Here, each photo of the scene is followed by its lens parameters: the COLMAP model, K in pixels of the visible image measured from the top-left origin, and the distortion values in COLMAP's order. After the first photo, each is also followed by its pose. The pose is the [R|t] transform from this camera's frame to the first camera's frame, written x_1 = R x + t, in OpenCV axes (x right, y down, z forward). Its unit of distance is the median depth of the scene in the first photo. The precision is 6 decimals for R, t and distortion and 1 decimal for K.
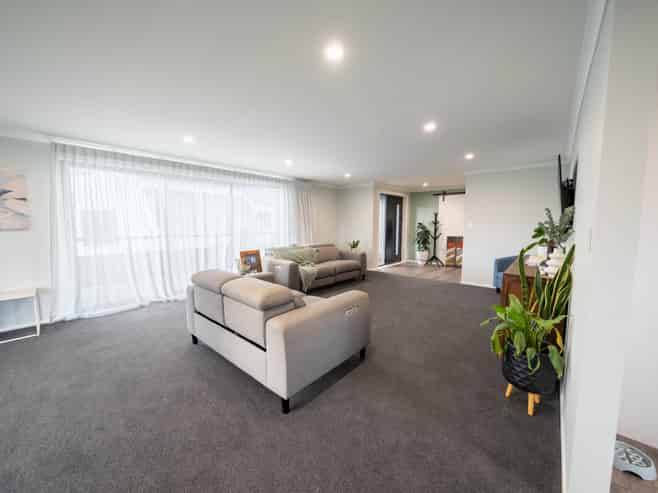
lens RADIAL K [[256.1, 0, 329.3], [0, 256.1, 243.7], [0, 0, 1]] dist [0.001737, 0.000346]
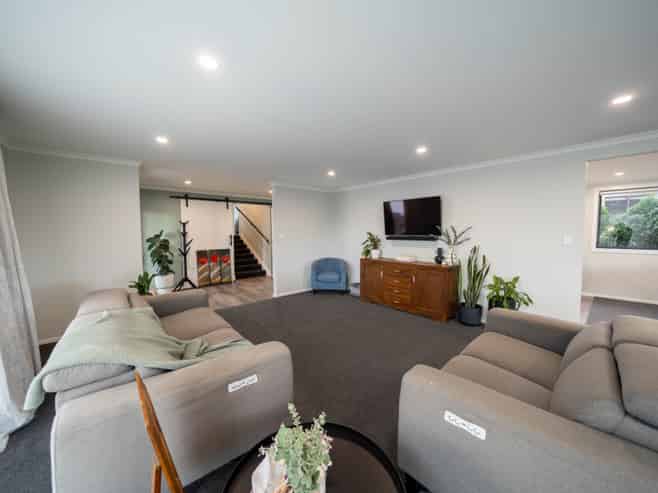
lens RADIAL K [[256.1, 0, 324.1], [0, 256.1, 245.6], [0, 0, 1]] dist [0.001737, 0.000346]
pose [[0.110947, -0.063519, 0.991794, -0.296930], [0.085955, 0.994829, 0.054098, -0.053894], [-0.990102, 0.079248, 0.115833, 0.503852]]
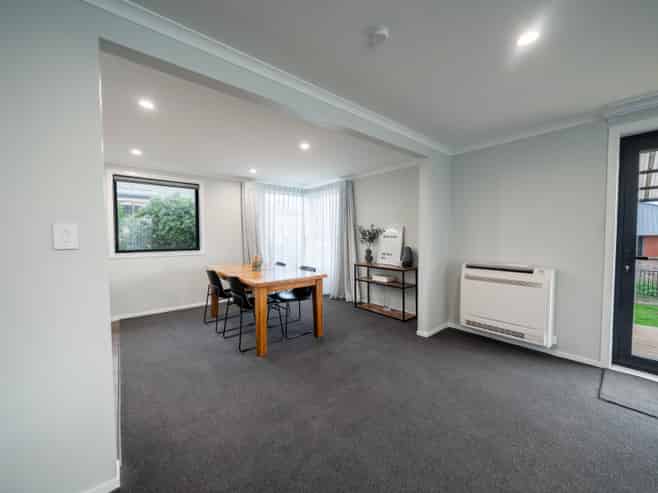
lens RADIAL K [[256.1, 0, 333.7], [0, 256.1, 246.6], [0, 0, 1]] dist [0.001737, 0.000346]
pose [[-0.989534, -0.010467, 0.143920, -0.078640], [0.008376, 0.991518, 0.129697, -0.028987], [-0.144057, 0.129545, -0.981053, 0.332070]]
